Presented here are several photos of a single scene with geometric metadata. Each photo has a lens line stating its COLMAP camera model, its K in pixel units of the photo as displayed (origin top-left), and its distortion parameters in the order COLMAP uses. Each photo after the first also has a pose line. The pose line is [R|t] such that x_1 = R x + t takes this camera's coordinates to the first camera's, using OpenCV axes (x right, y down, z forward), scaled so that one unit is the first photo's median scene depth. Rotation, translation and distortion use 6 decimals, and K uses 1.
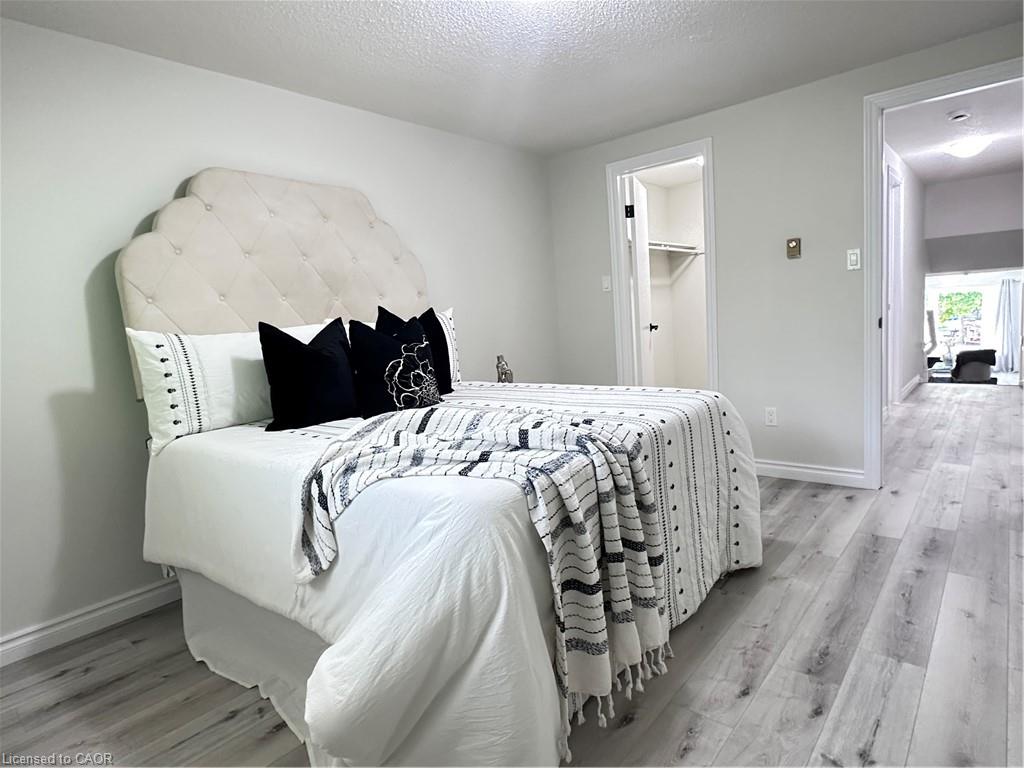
lens RADIAL K [[577.9, 0, 512.0], [0, 577.9, 384.0], [0, 0, 1]] dist [0.001797, 0.000656]
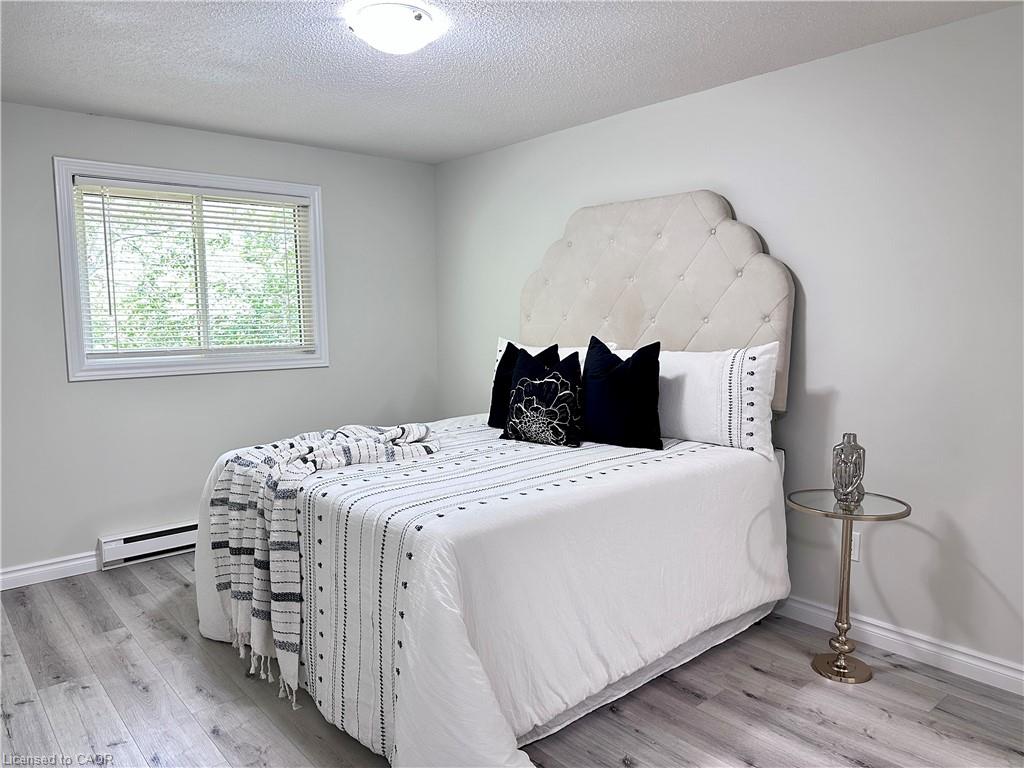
lens RADIAL K [[694.6, 0, 488.7], [0, 694.6, 387.4], [0, 0, 1]] dist [-0.000692, -0.002567]
pose [[-0.149408, 0.173335, -0.973464, 1.008073], [-0.102905, 0.976443, 0.189659, -0.272517], [0.983406, 0.128511, -0.128051, 1.076952]]
